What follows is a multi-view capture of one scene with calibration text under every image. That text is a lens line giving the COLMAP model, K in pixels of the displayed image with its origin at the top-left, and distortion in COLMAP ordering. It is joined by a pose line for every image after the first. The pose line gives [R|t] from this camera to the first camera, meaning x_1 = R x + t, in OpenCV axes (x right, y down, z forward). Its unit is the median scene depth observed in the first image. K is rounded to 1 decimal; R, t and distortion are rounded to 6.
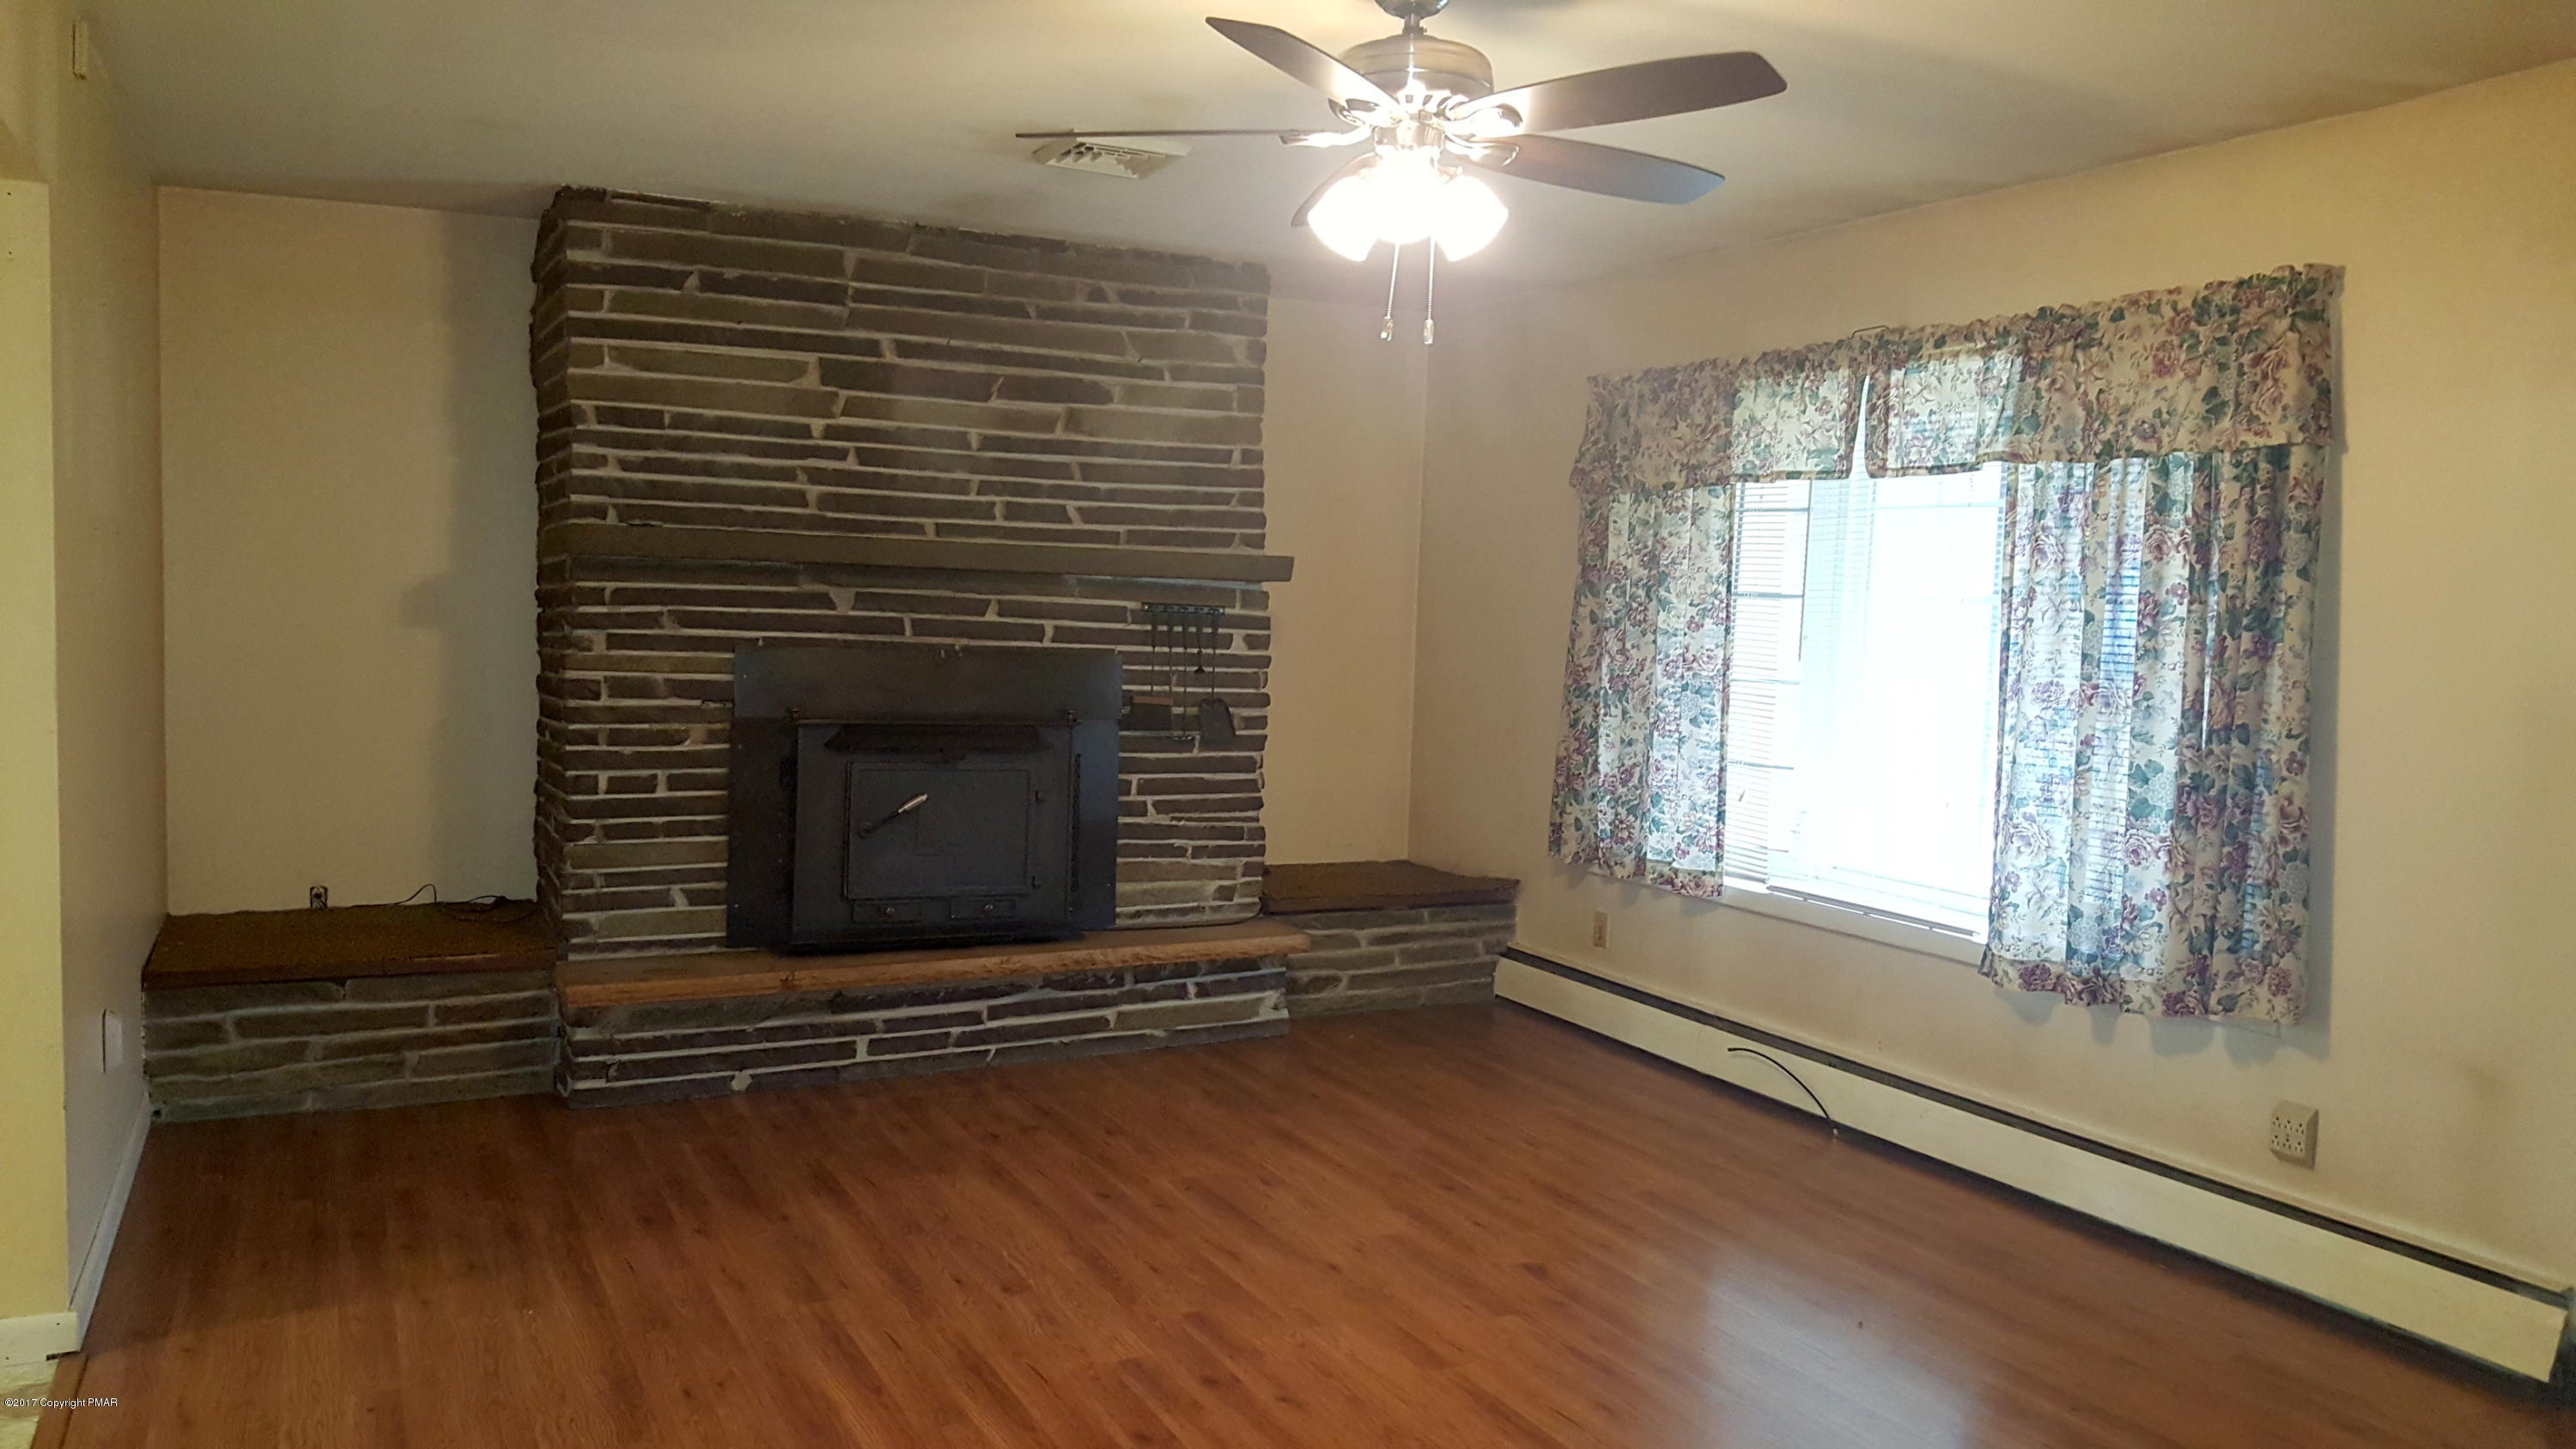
lens RADIAL K [[1851.0, 0, 1299.5], [0, 1851.0, 740.6], [0, 0, 1]] dist [0.168310, -0.344257]
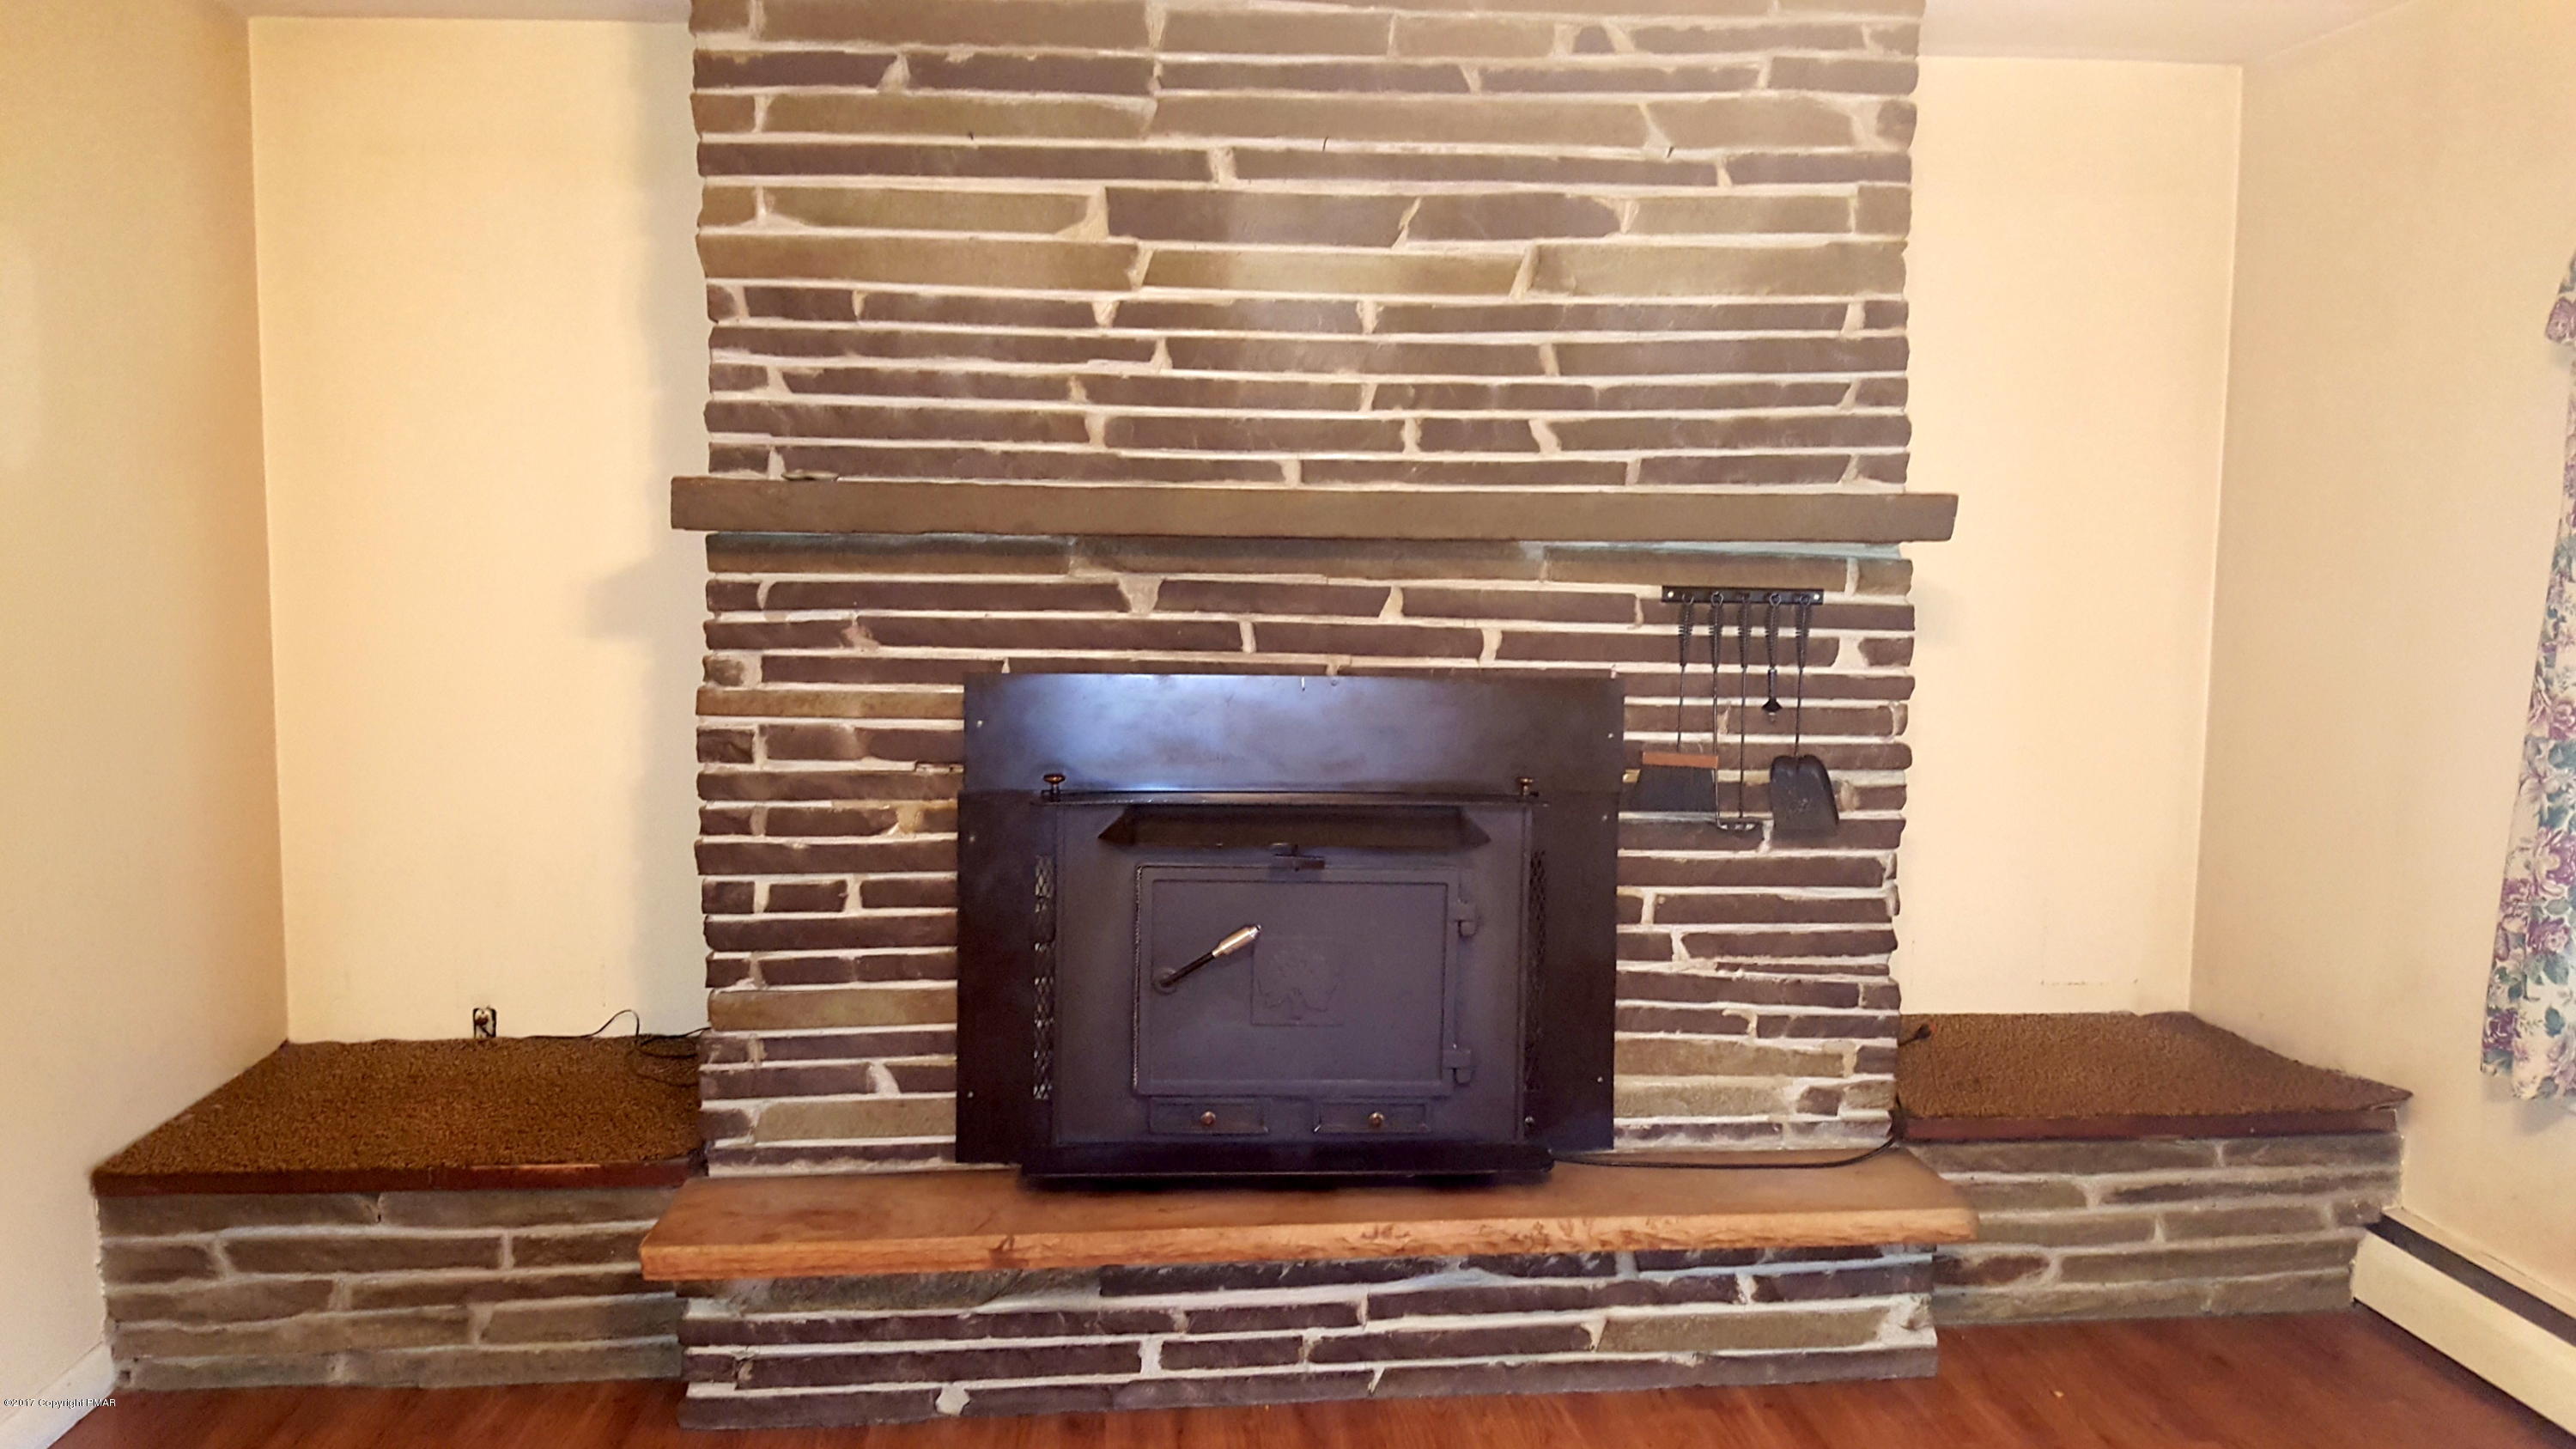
lens RADIAL K [[1851.0, 0, 1299.5], [0, 1851.0, 740.6], [0, 0, 1]] dist [0.168310, -0.344257]
pose [[0.927924, 0.017119, -0.372377, 0.025545], [-0.009311, 0.999698, 0.022756, -0.041776], [0.372654, -0.017648, 0.927802, 0.458190]]
